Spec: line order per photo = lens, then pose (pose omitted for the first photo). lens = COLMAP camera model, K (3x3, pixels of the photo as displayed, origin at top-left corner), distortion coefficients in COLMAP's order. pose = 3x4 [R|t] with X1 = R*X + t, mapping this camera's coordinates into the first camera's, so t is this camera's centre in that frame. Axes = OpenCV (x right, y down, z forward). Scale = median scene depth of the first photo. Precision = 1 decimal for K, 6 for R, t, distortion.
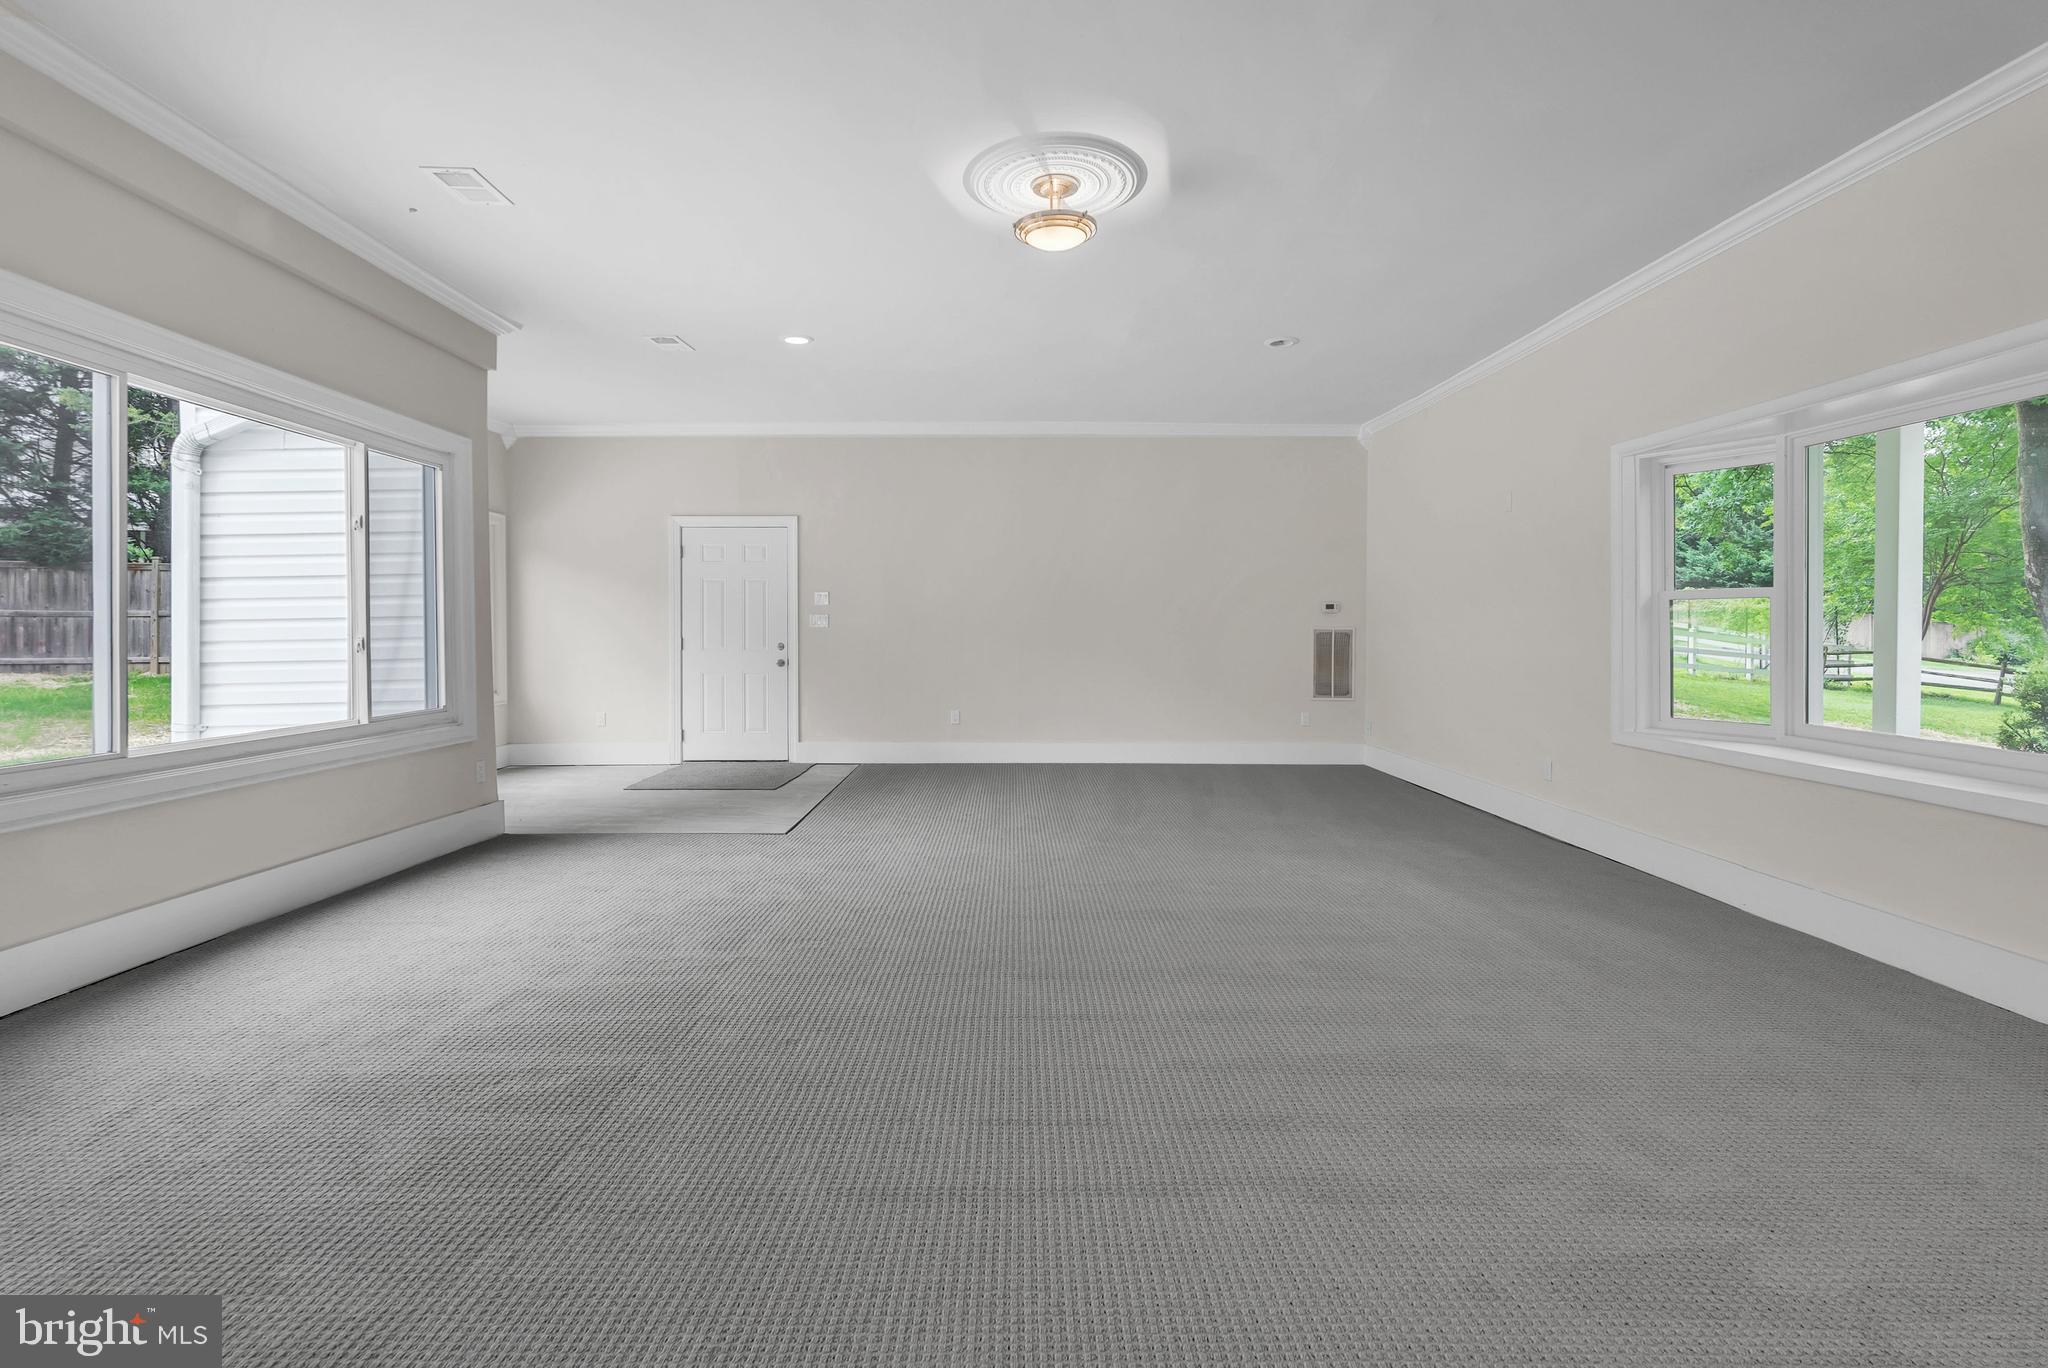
lens RADIAL K [[927.7, 0, 1022.1], [0, 927.7, 636.5], [0, 0, 1]] dist [-0.003392, -0.000146]
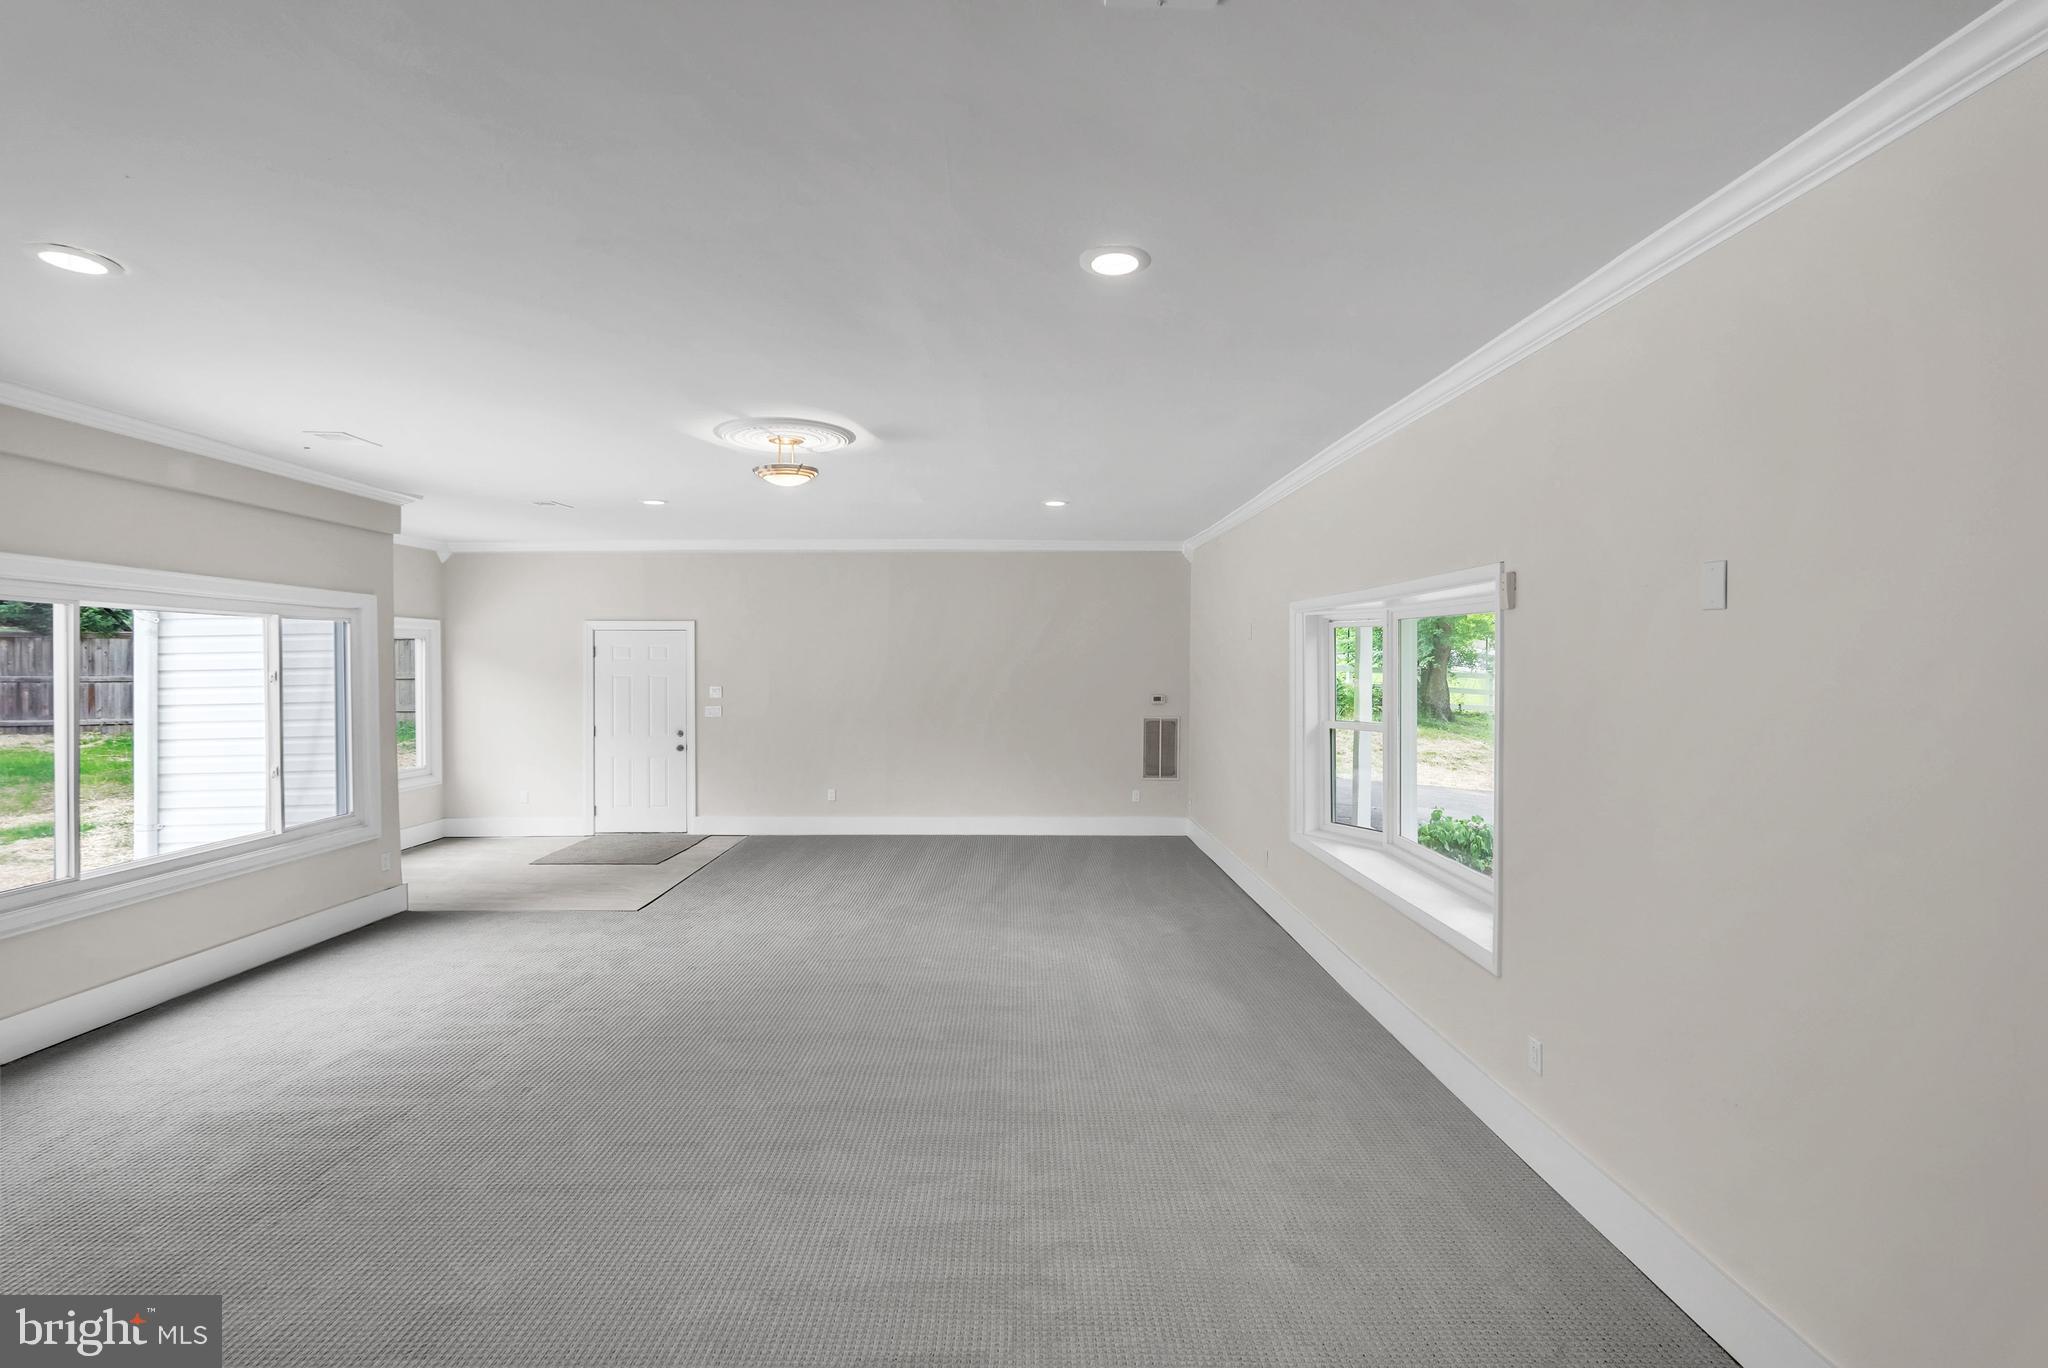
lens RADIAL K [[914.2, 0, 1025.1], [0, 914.2, 668.5], [0, 0, 1]] dist [-0.002720, -0.000405]
pose [[0.999998, 0.000353, 0.001800, 0.272166], [-0.000354, 1.000000, 0.000205, -0.115190], [-0.001800, -0.000206, 0.999998, -0.223399]]
